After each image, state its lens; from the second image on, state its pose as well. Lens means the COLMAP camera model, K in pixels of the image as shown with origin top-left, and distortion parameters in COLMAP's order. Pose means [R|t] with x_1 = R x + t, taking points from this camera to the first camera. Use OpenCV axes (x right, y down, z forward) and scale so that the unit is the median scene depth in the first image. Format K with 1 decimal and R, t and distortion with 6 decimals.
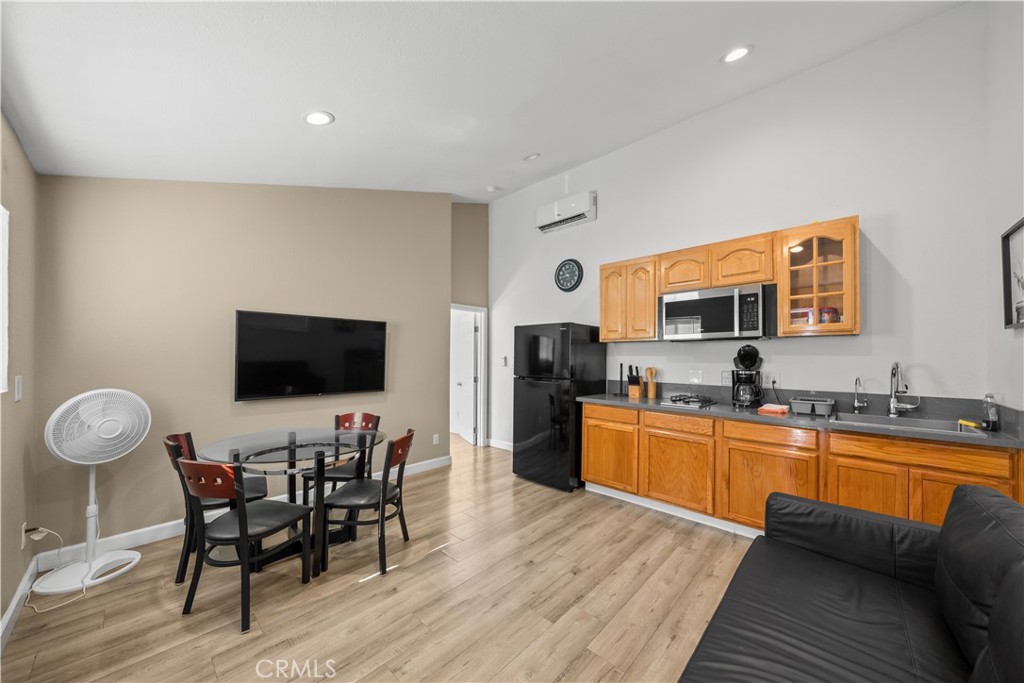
lens RADIAL K [[357.4, 0, 511.6], [0, 357.4, 358.6], [0, 0, 1]] dist [-0.000638, -0.000082]
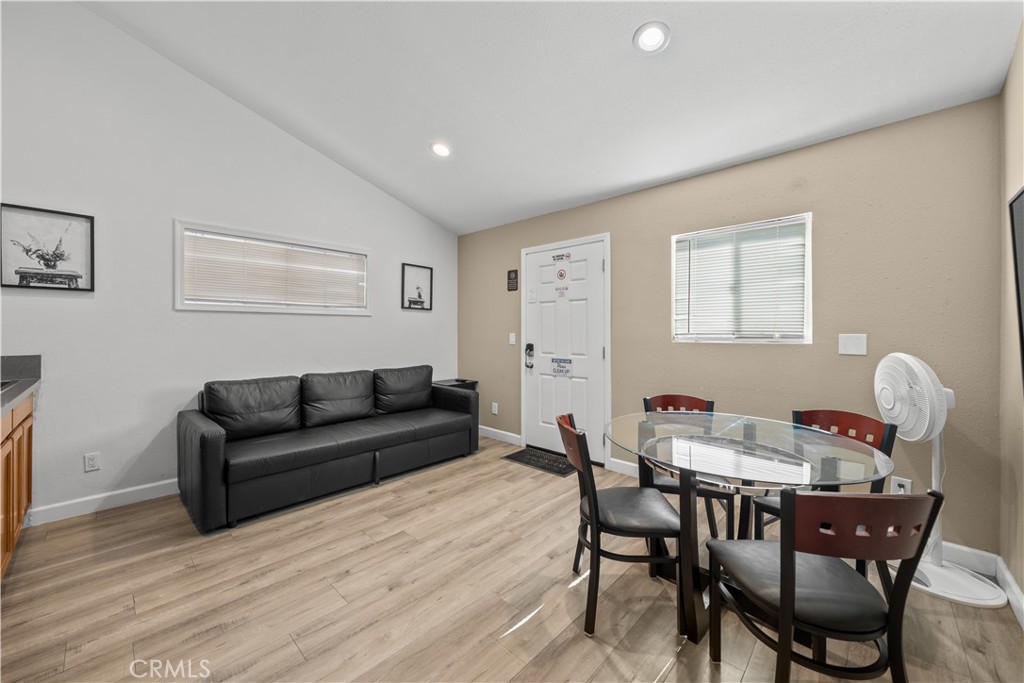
lens RADIAL K [[399.3, 0, 507.3], [0, 399.3, 336.6], [0, 0, 1]] dist [-0.000193, -0.000041]
pose [[-0.999954, -0.008530, -0.004336, -0.145604], [-0.008603, 0.999818, 0.017055, 0.026220], [0.004189, 0.017091, -0.999845, 1.493155]]
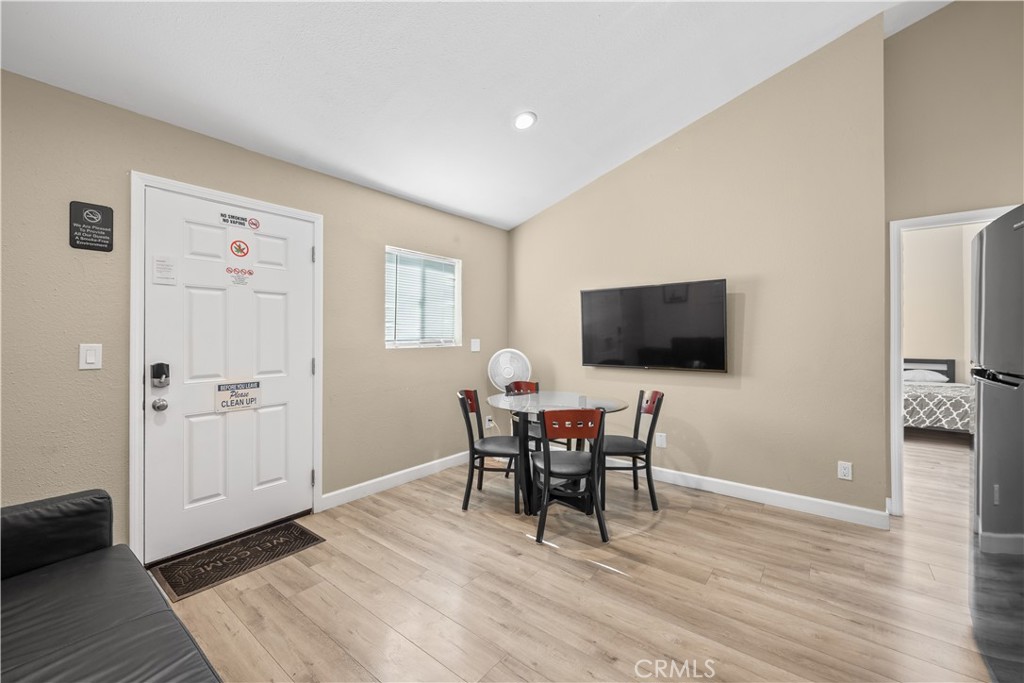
lens RADIAL K [[404.7, 0, 512.0], [0, 404.7, 341.5], [0, 0, 1]] dist [-0.000045, -0.000051]
pose [[0.094588, 0.005025, -0.995504, 0.581164], [-0.002160, 0.999986, 0.004842, 0.029763], [0.995514, 0.001693, 0.094598, 0.631637]]
